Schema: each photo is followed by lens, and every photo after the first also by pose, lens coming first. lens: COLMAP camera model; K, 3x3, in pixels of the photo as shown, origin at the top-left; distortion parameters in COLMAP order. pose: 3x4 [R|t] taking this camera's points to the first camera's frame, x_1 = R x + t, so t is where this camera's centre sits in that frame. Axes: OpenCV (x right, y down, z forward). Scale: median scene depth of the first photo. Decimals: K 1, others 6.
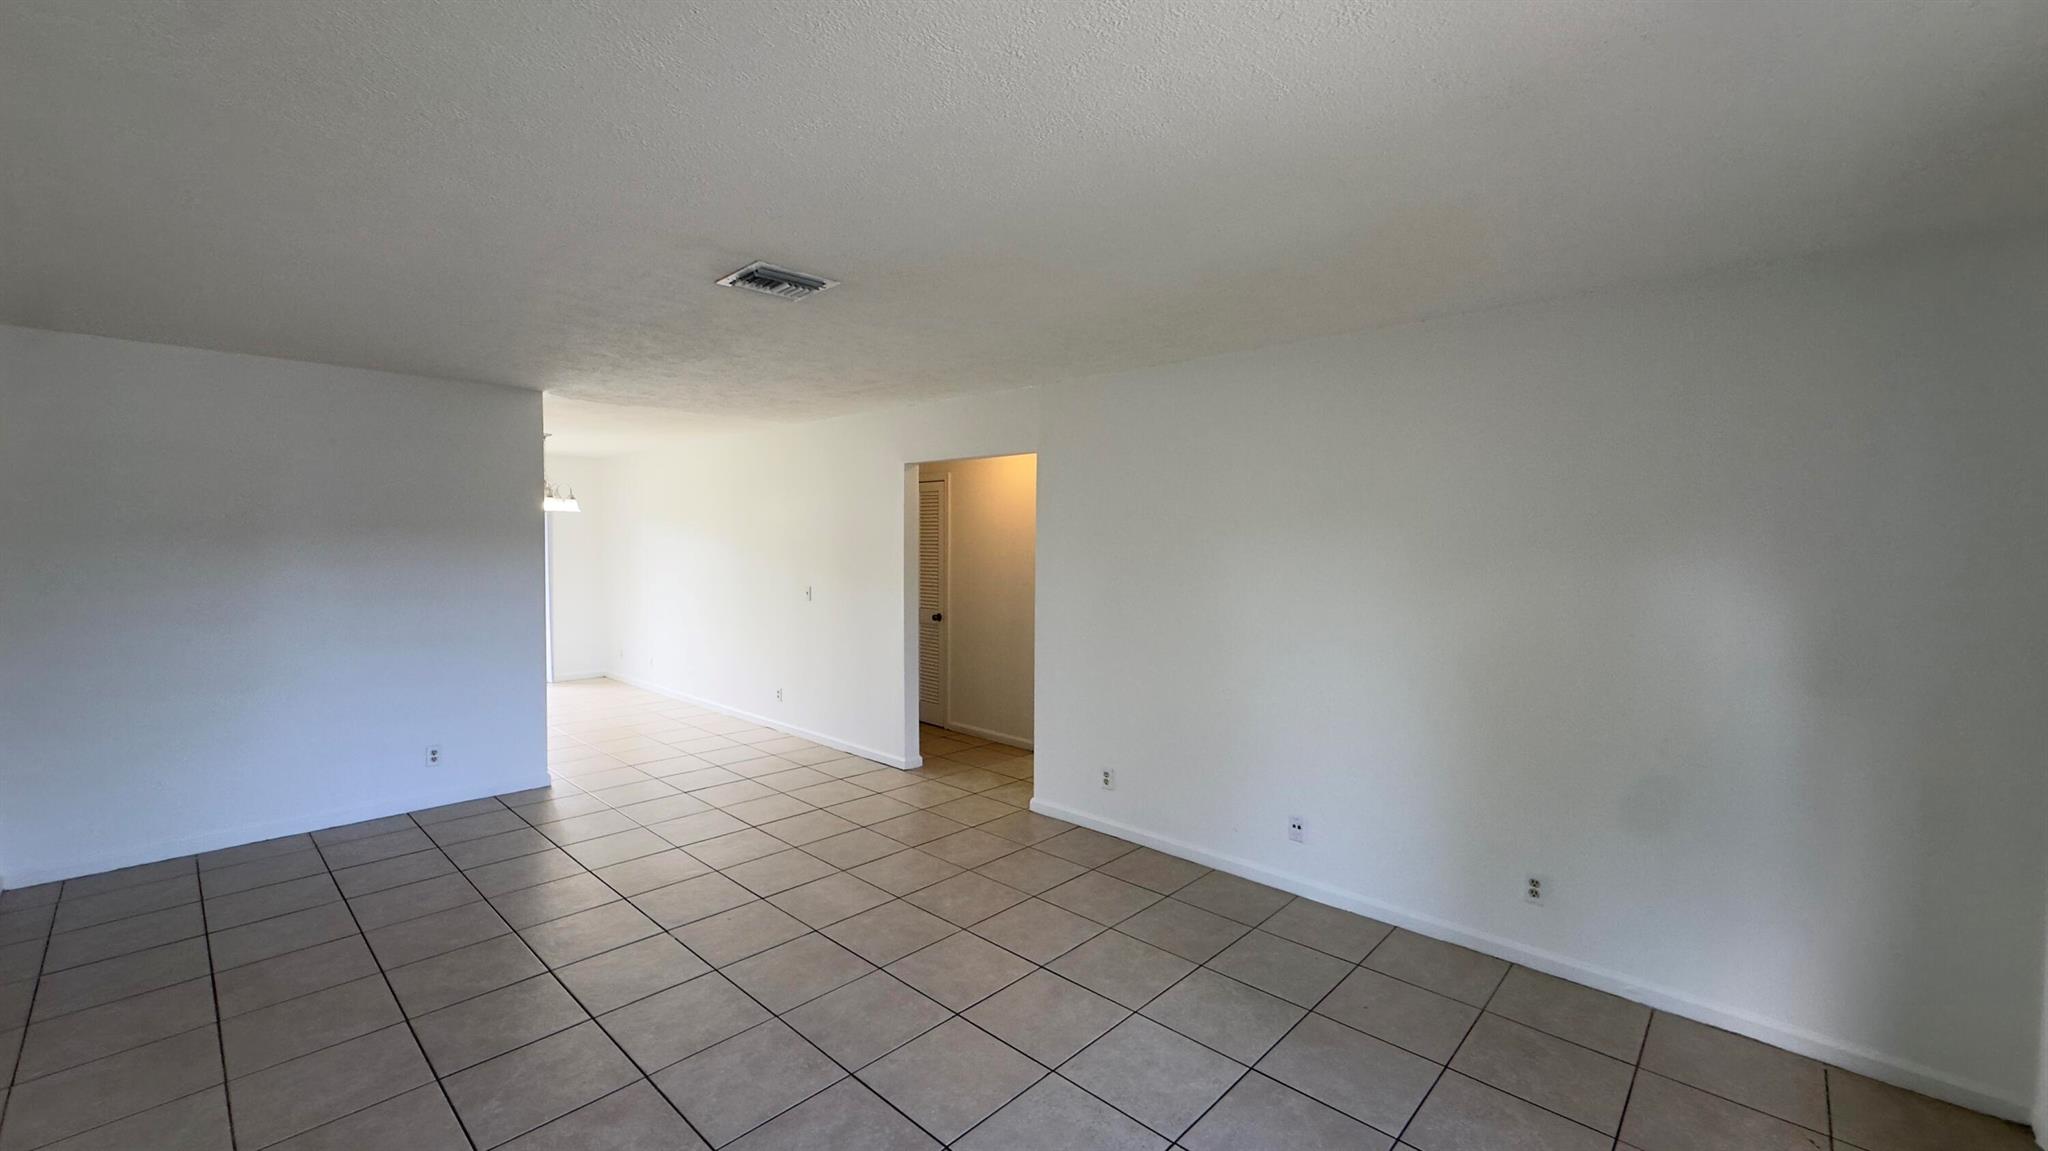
lens RADIAL K [[816.7, 0, 1022.6], [0, 816.7, 564.8], [0, 0, 1]] dist [-0.001113, -0.000093]
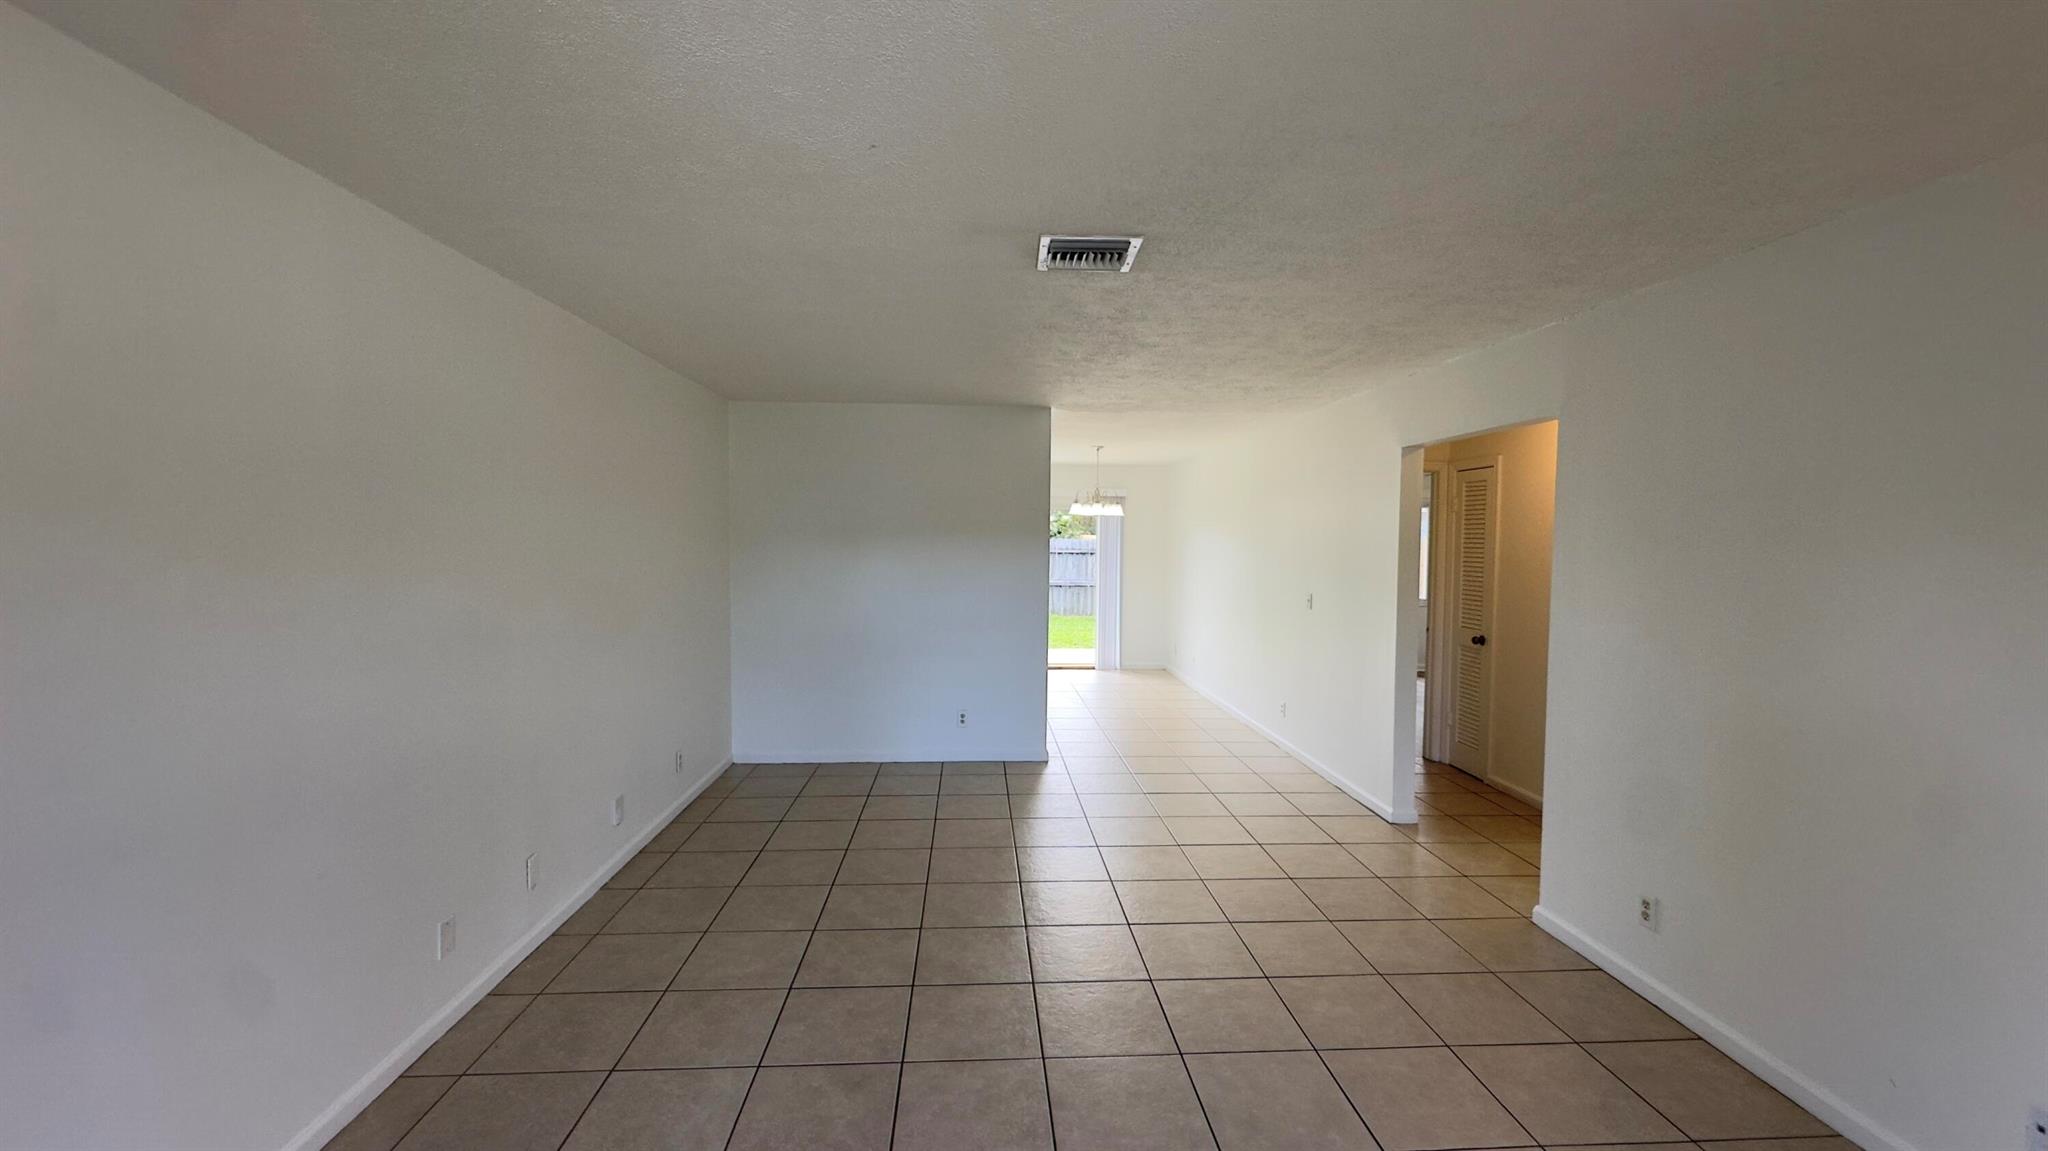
lens RADIAL K [[816.7, 0, 1024.1], [0, 816.7, 573.4], [0, 0, 1]] dist [-0.001113, -0.000093]
pose [[0.726796, 0.028252, -0.686272, 0.162696], [-0.024374, 0.999585, 0.015336, -0.002327], [0.686420, 0.005581, 0.727183, 0.173412]]
